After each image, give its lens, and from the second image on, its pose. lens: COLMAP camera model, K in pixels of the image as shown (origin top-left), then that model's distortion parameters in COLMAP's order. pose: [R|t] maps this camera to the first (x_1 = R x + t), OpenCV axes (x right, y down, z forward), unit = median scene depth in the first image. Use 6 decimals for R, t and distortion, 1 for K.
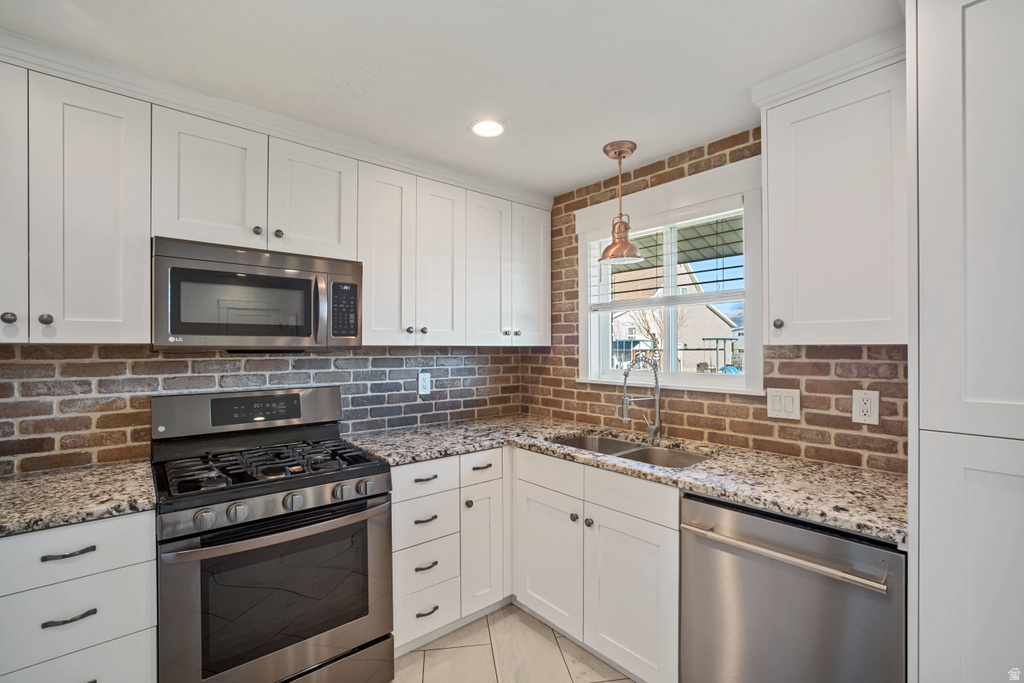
lens RADIAL K [[450.7, 0, 511.0], [0, 450.7, 352.9], [0, 0, 1]] dist [-0.042690, 0.017108]
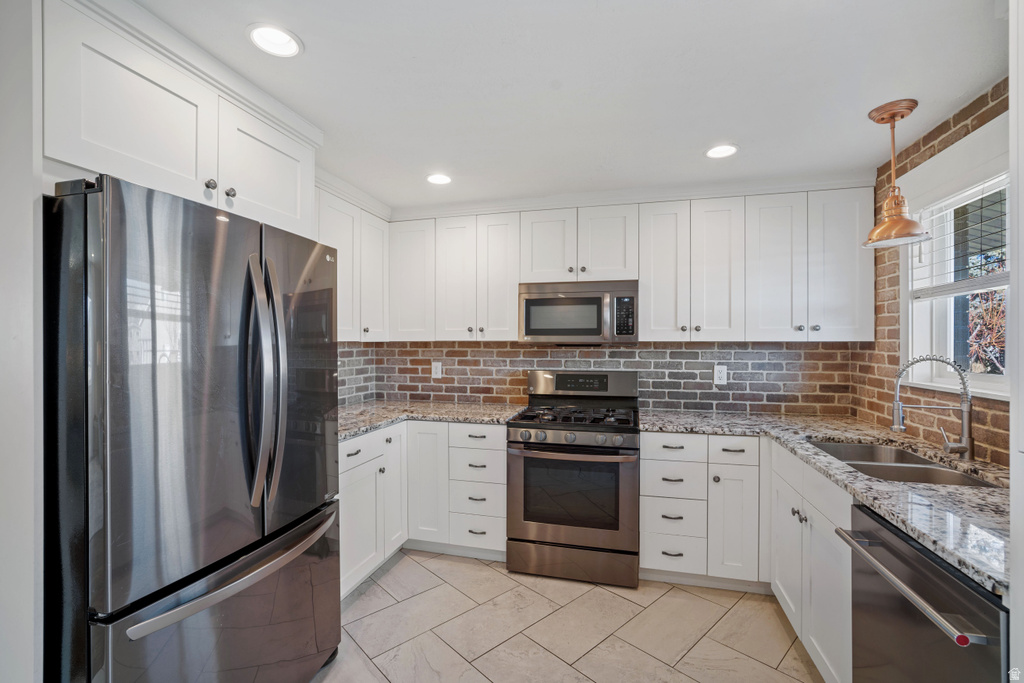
lens RADIAL K [[450.7, 0, 511.0], [0, 450.7, 352.9], [0, 0, 1]] dist [-0.042690, 0.017108]
pose [[0.567168, 0.018658, -0.823390, 0.494353], [-0.008934, 0.999824, 0.016502, -0.000709], [0.823553, -0.002004, 0.567235, -0.074093]]
